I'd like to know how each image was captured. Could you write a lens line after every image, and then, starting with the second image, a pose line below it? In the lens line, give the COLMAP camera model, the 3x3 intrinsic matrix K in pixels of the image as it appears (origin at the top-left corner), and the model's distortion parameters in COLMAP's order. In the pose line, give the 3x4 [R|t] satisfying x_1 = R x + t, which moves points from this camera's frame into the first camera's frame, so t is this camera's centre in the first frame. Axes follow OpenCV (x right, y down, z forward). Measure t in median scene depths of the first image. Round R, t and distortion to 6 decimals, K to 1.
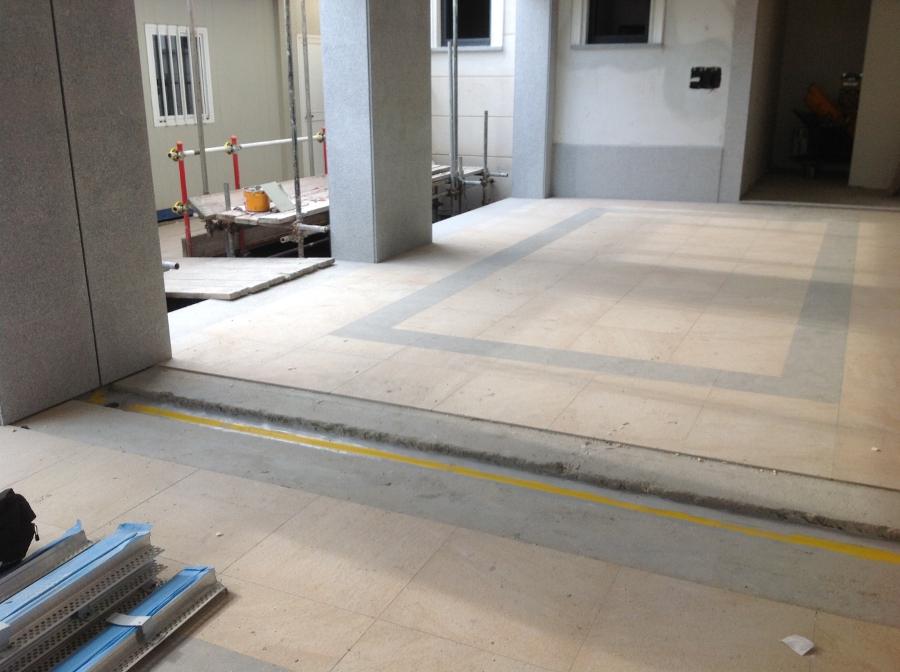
lens RADIAL K [[841.2, 0, 452.9], [0, 841.2, 331.3], [0, 0, 1]] dist [0.083108, 0.000000]
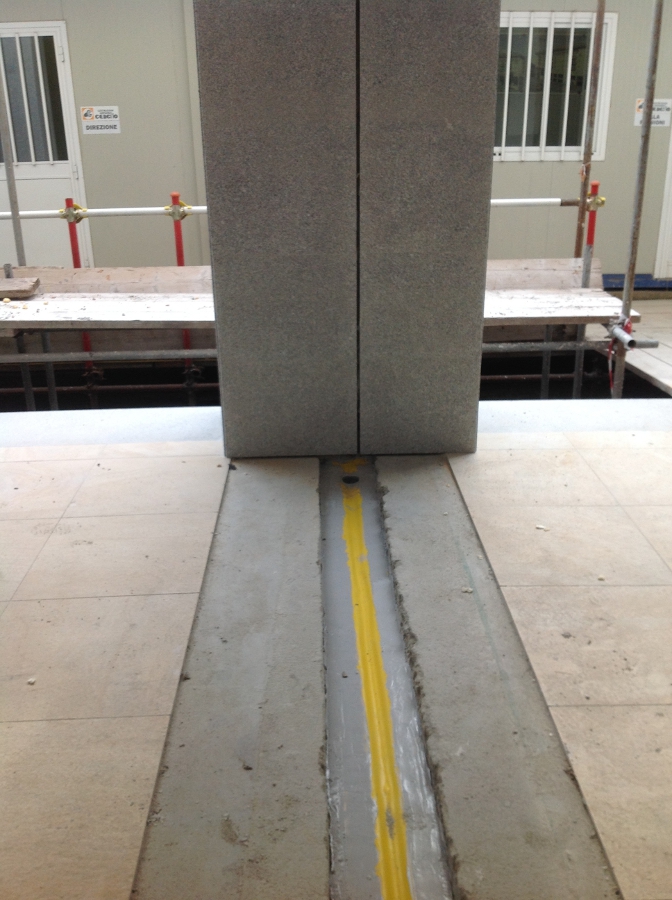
lens RADIAL K [[841.2, 0, 338.0], [0, 841.2, 457.8], [0, 0, 1]] dist [0.083108, 0.000000]
pose [[0.454766, 0.350216, -0.818863, 0.280949], [-0.254060, 0.932249, 0.257615, -0.148409], [0.853605, 0.090886, 0.512931, 0.546274]]
